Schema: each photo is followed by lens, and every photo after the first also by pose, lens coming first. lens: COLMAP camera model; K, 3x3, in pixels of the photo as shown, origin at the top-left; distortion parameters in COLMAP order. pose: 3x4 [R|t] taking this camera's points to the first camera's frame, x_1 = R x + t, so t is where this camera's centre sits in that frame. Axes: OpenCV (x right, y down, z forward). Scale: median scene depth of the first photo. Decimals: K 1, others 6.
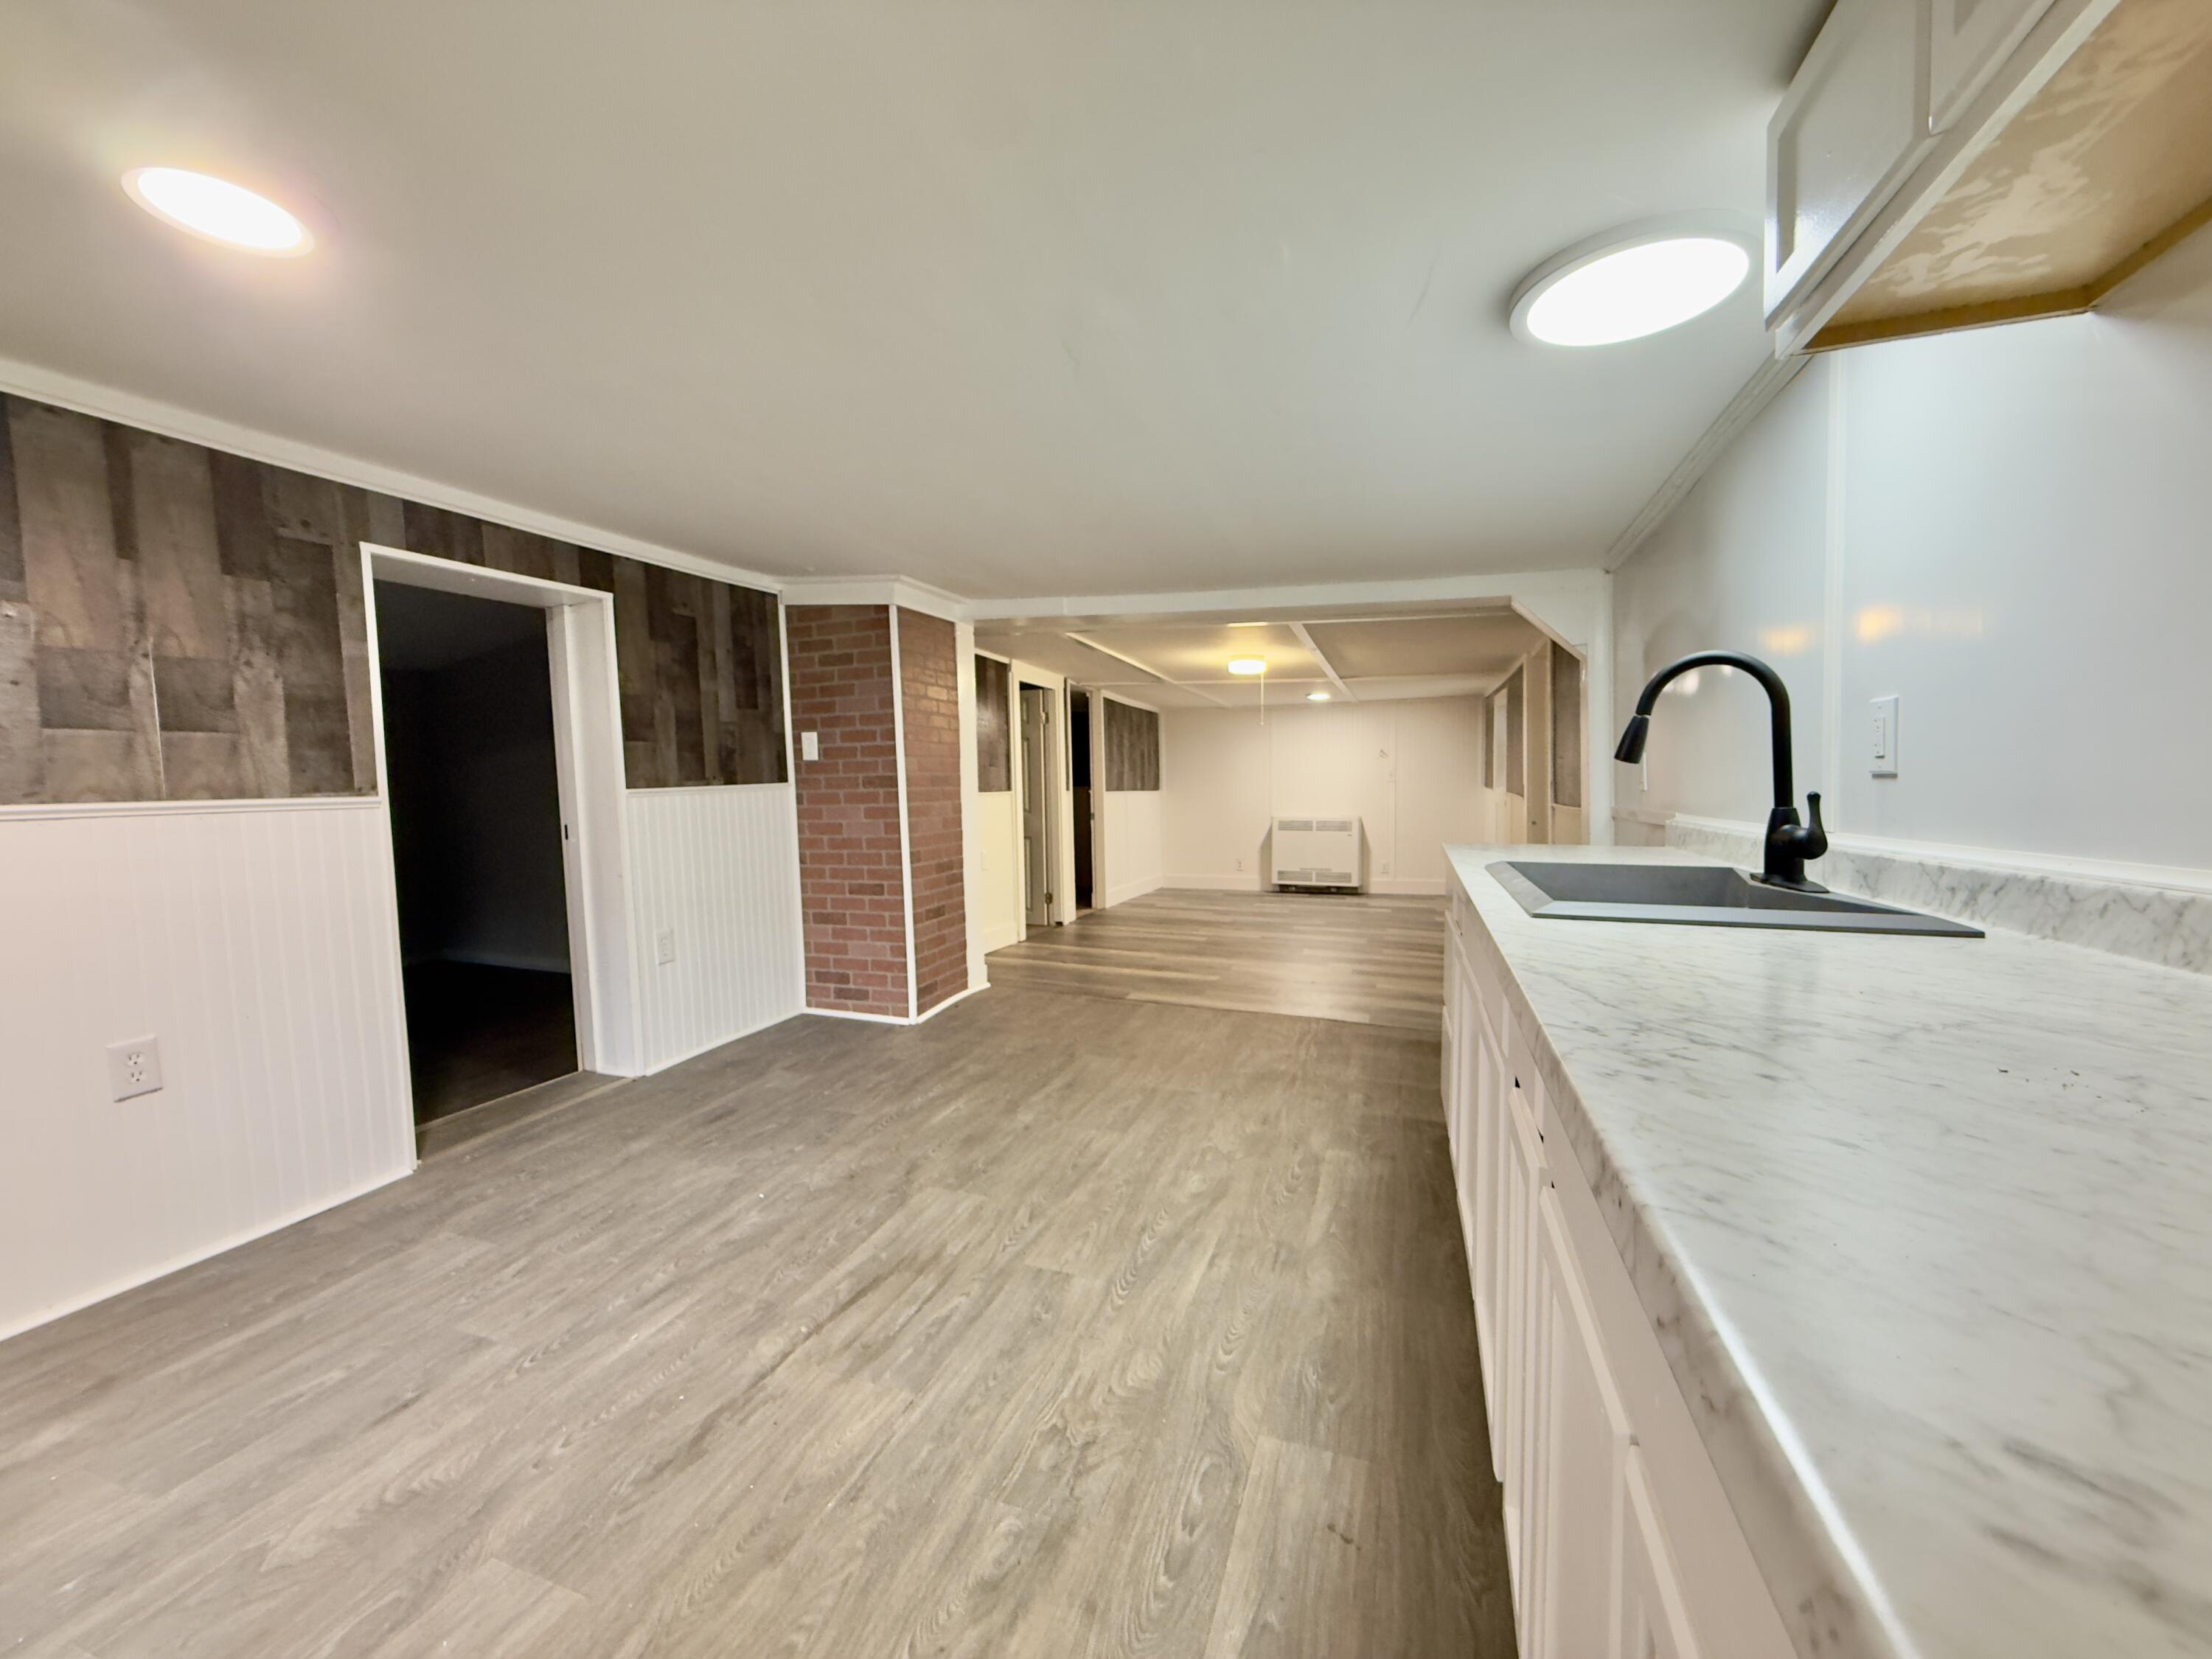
lens RADIAL K [[879.8, 0, 1096.9], [0, 879.8, 825.9], [0, 0, 1]] dist [0.000150, -0.000267]
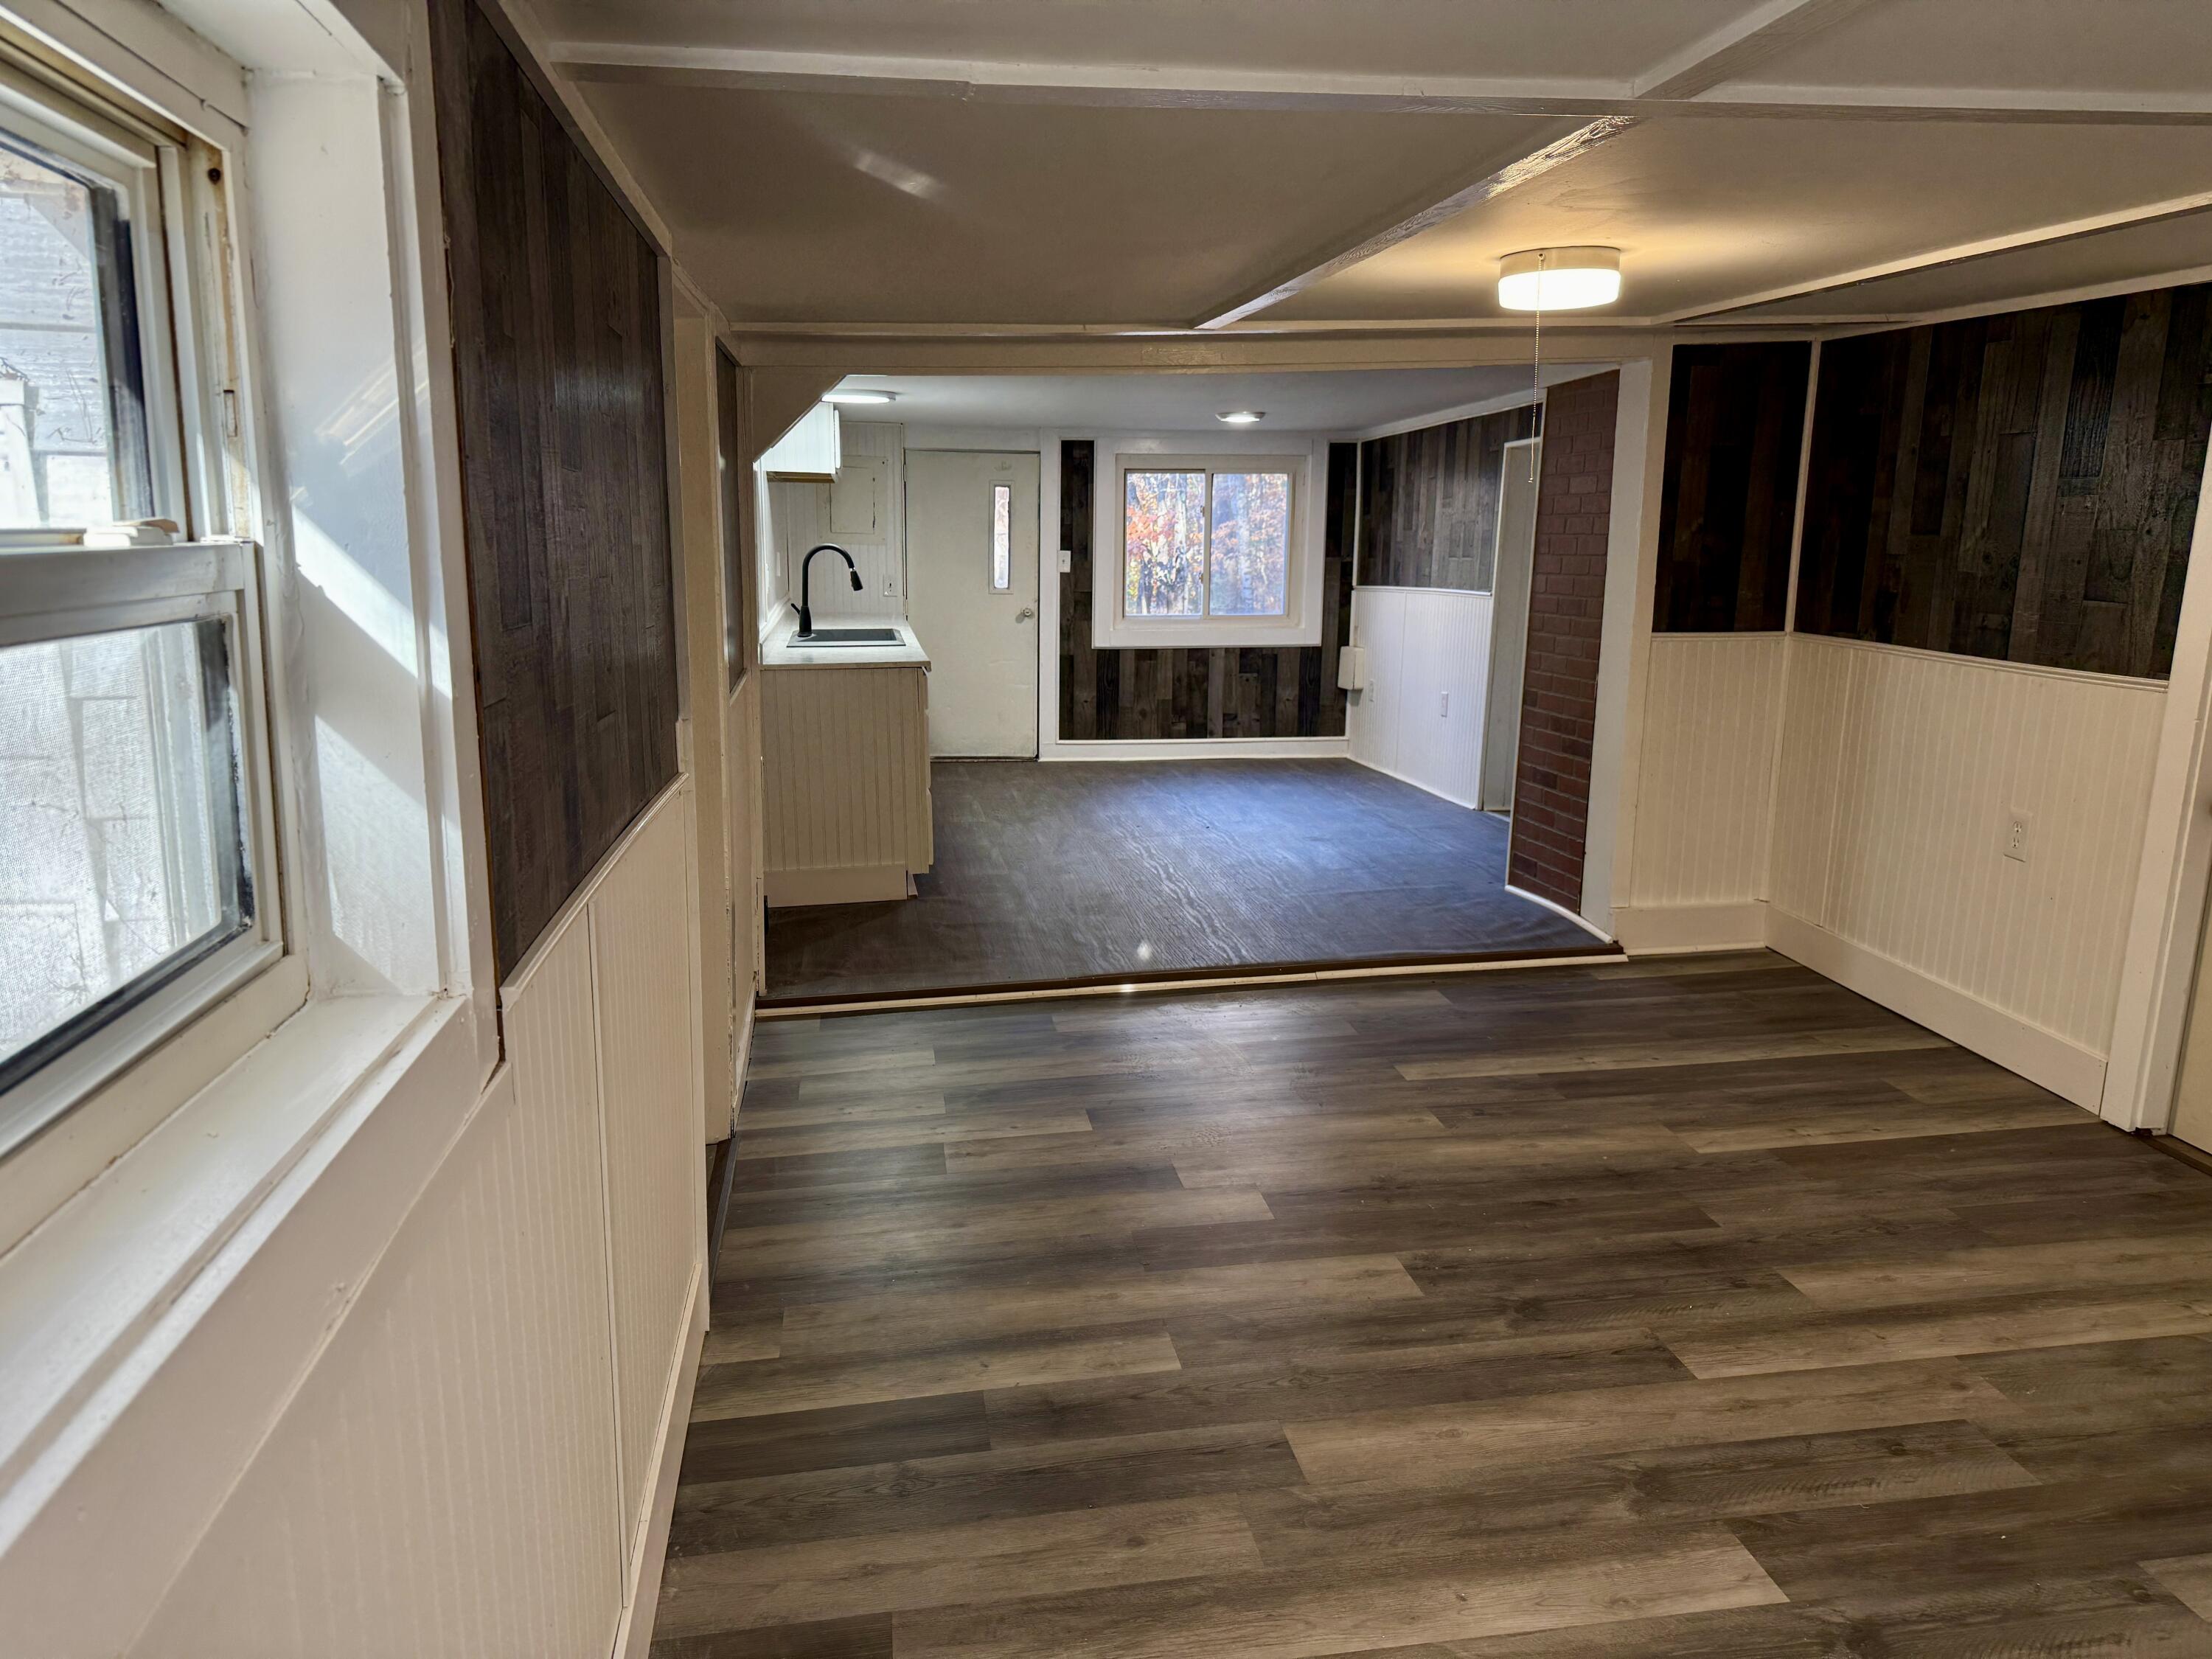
lens RADIAL K [[1531.5, 0, 1081.5], [0, 1531.5, 849.6], [0, 0, 1]] dist [0.040209, -0.052392]
pose [[-0.883221, 0.108057, -0.456339, 1.094842], [-0.011942, 0.967594, 0.252230, -0.241932], [0.468805, 0.228225, -0.853308, 2.700365]]
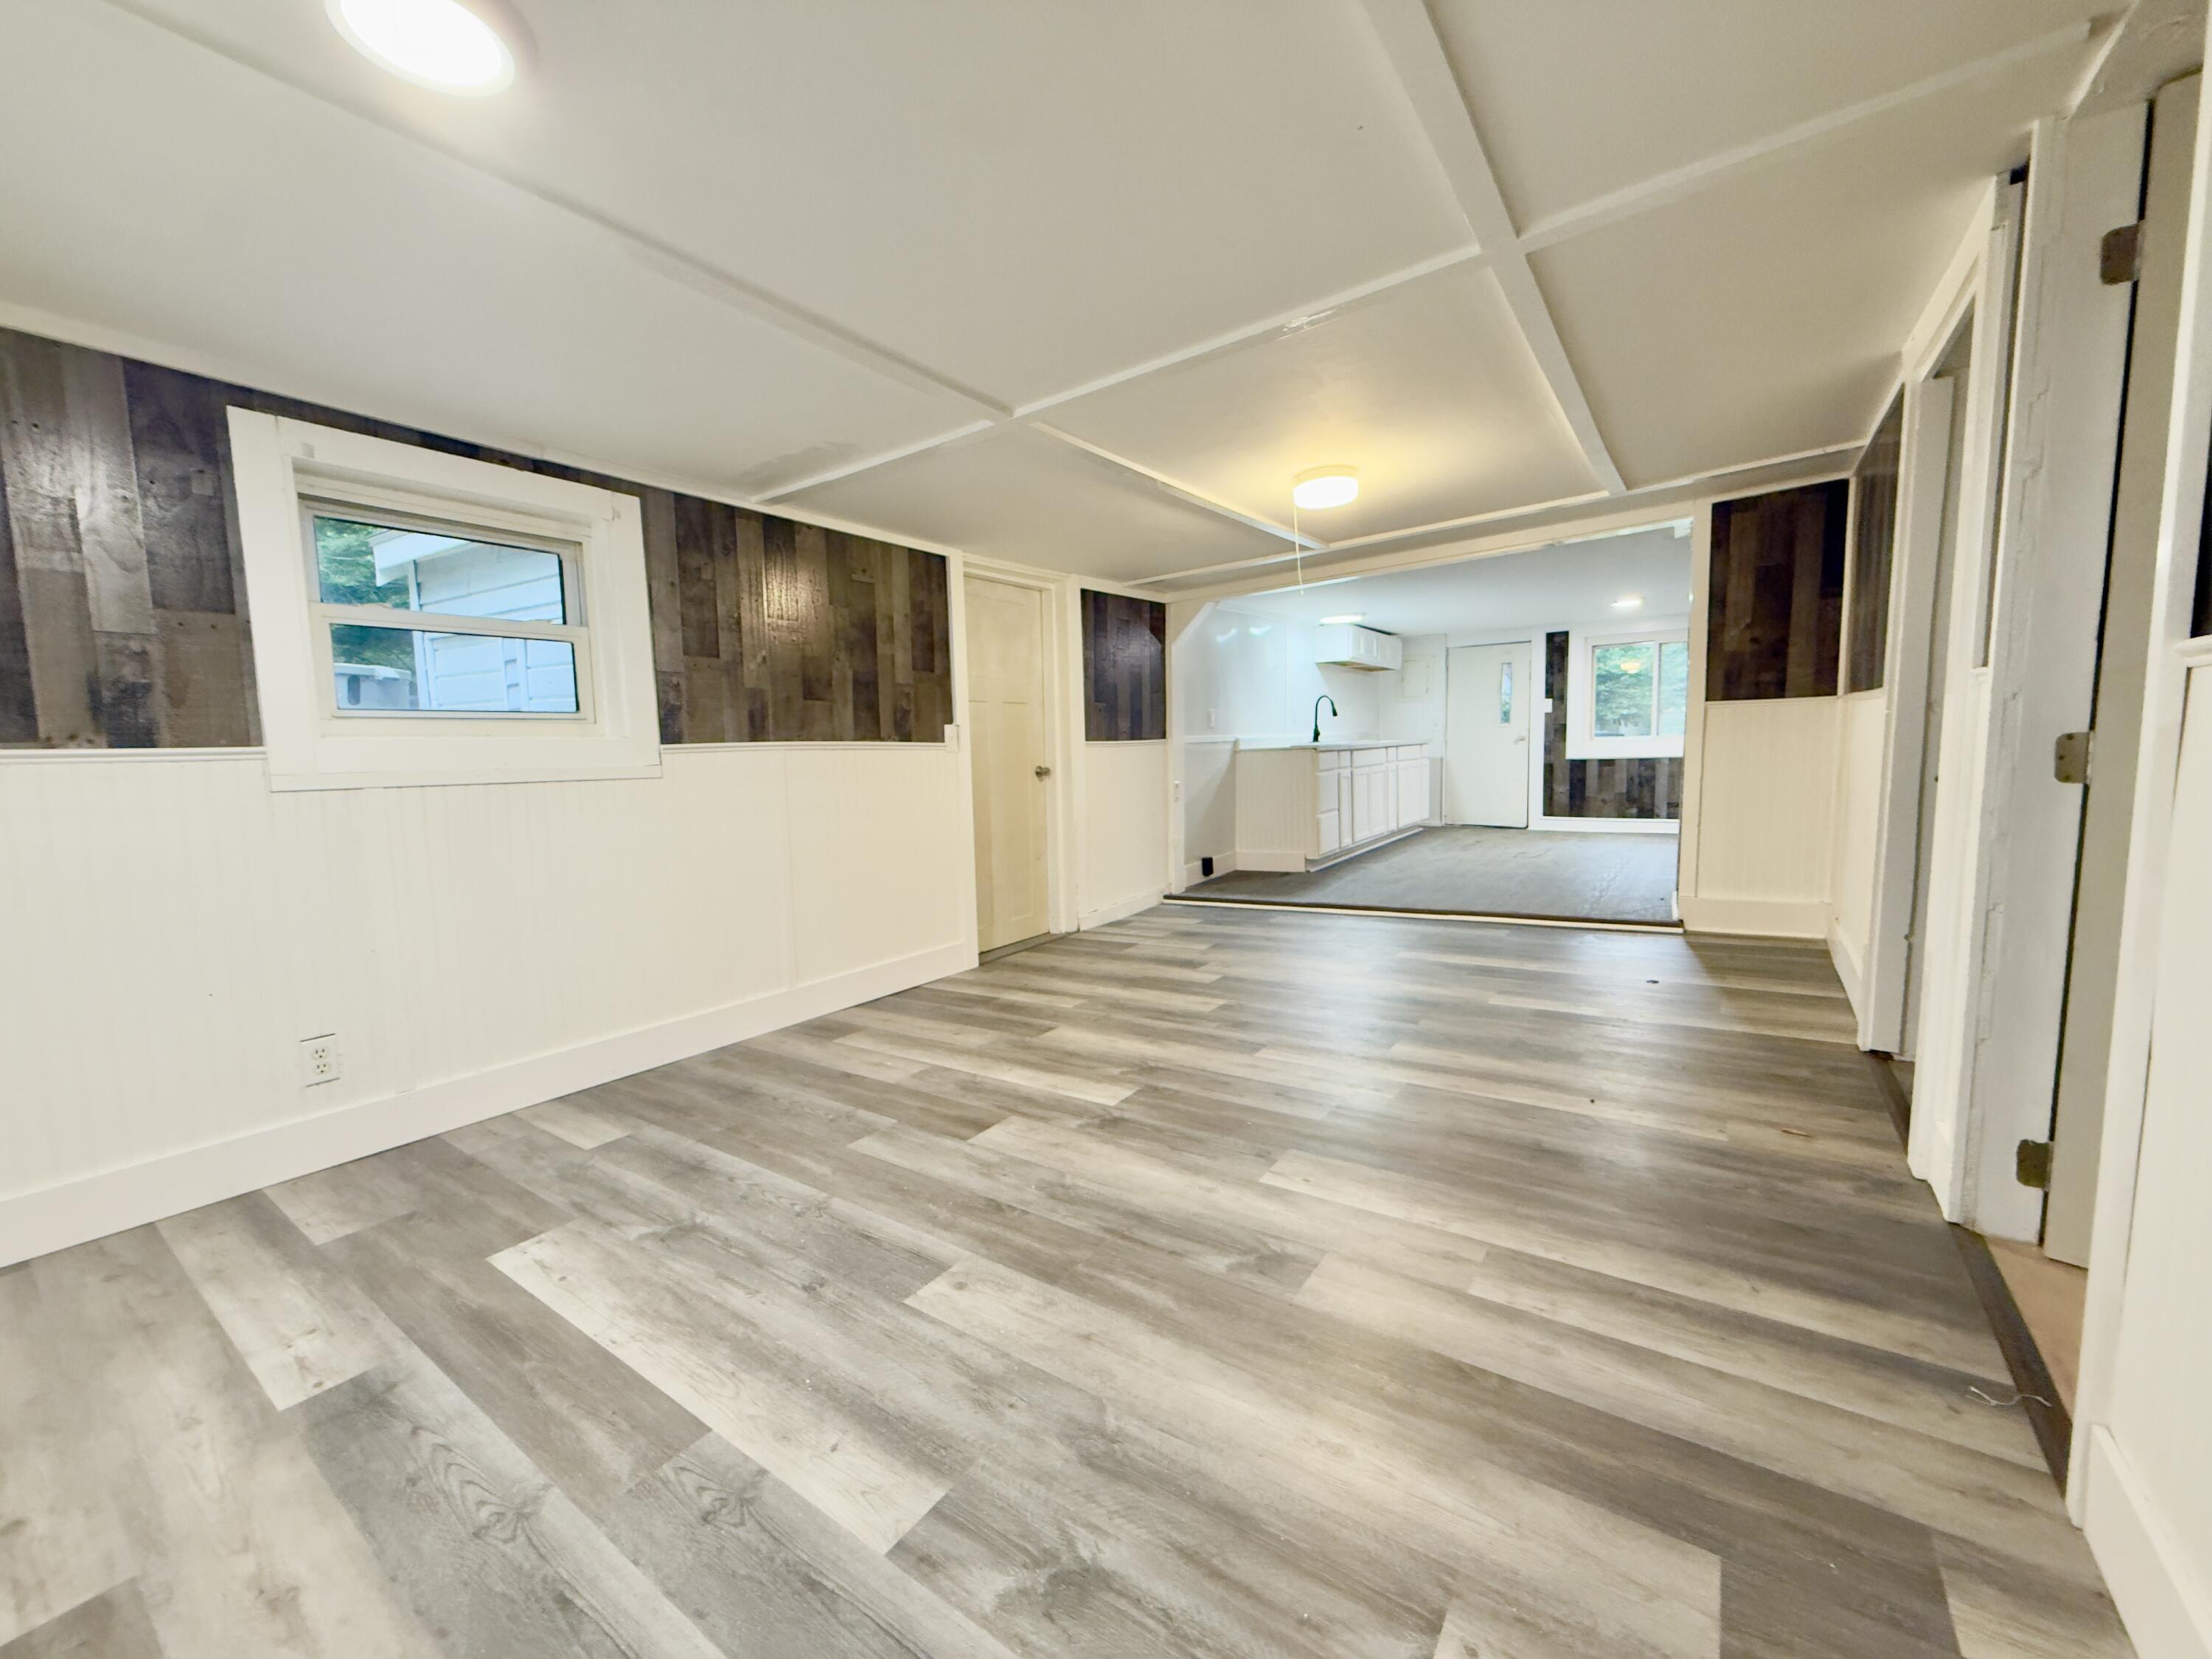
lens RADIAL K [[879.8, 0, 1101.1], [0, 879.8, 822.3], [0, 0, 1]] dist [0.000150, -0.000267]
pose [[-0.964070, 0.020809, 0.264831, 0.312969], [0.056527, 0.990165, 0.127974, -0.098945], [-0.259564, 0.138346, -0.955765, 3.073138]]
